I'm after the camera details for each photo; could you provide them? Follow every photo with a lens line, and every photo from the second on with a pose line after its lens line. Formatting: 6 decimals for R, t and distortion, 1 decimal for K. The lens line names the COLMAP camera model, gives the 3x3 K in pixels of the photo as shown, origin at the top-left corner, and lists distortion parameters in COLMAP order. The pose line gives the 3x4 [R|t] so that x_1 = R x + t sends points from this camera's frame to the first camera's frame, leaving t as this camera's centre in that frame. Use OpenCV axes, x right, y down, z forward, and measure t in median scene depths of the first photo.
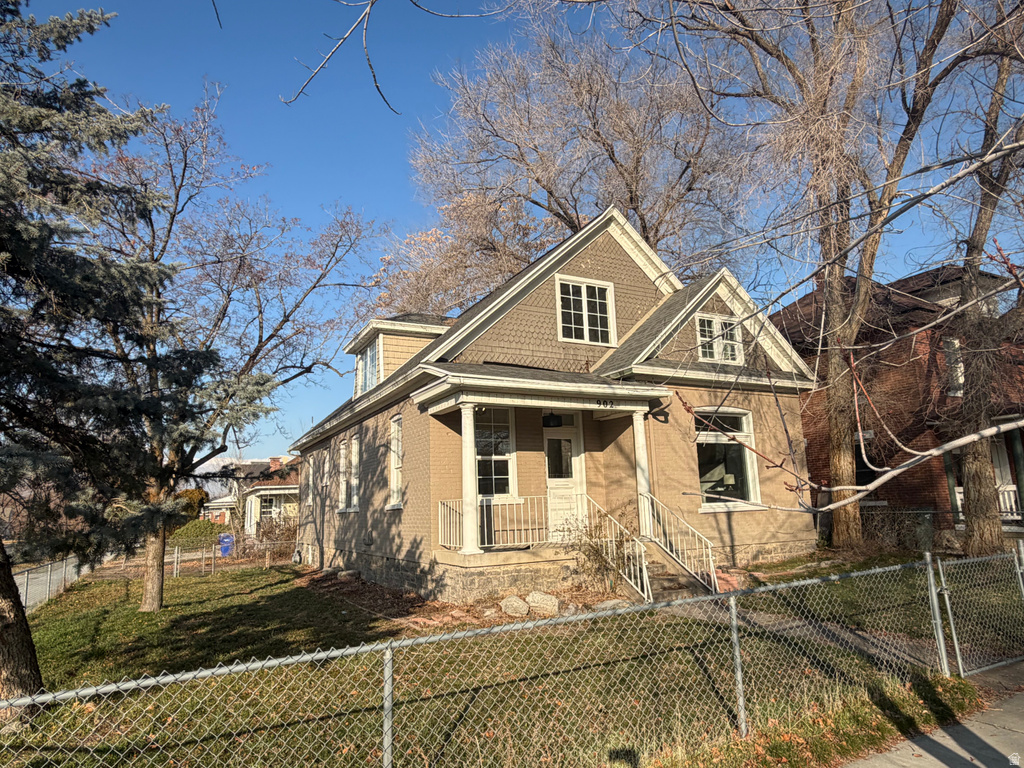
lens RADIAL K [[628.2, 0, 513.8], [0, 628.2, 383.0], [0, 0, 1]] dist [0.002648, 0.000551]
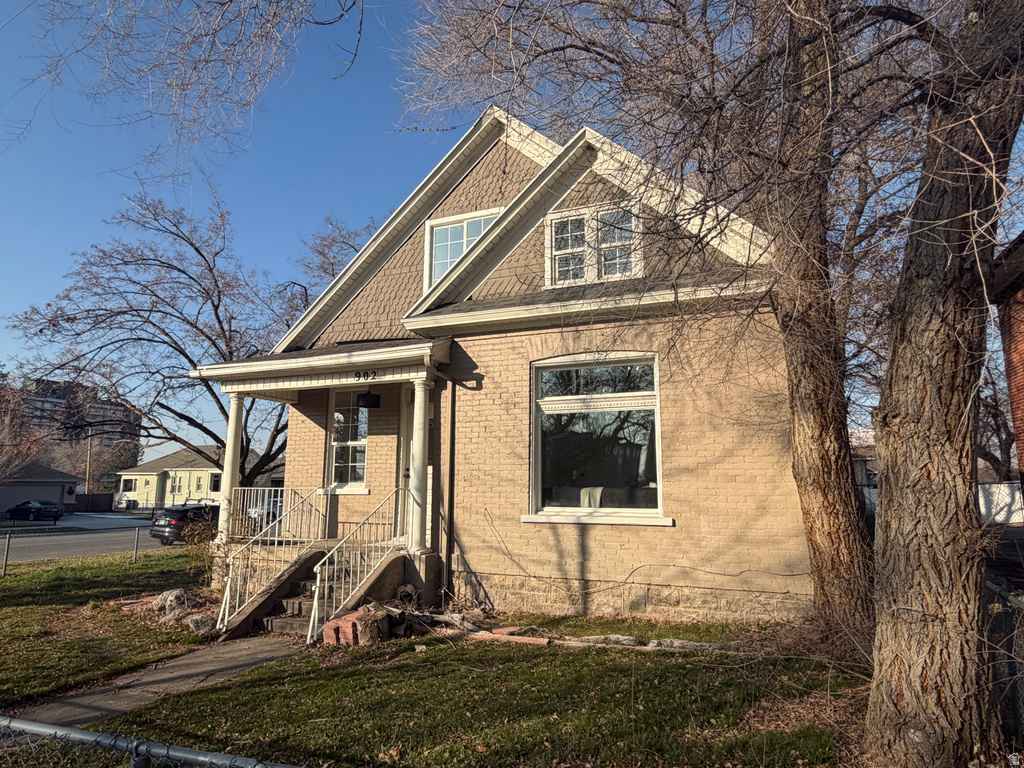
lens RADIAL K [[586.4, 0, 512.8], [0, 586.4, 386.9], [0, 0, 1]] dist [-0.000944, -0.000289]
pose [[0.640632, -0.090570, -0.762488, 0.751319], [0.121074, 0.992512, -0.016168, 0.073982], [0.758243, -0.081960, 0.646800, 0.592509]]
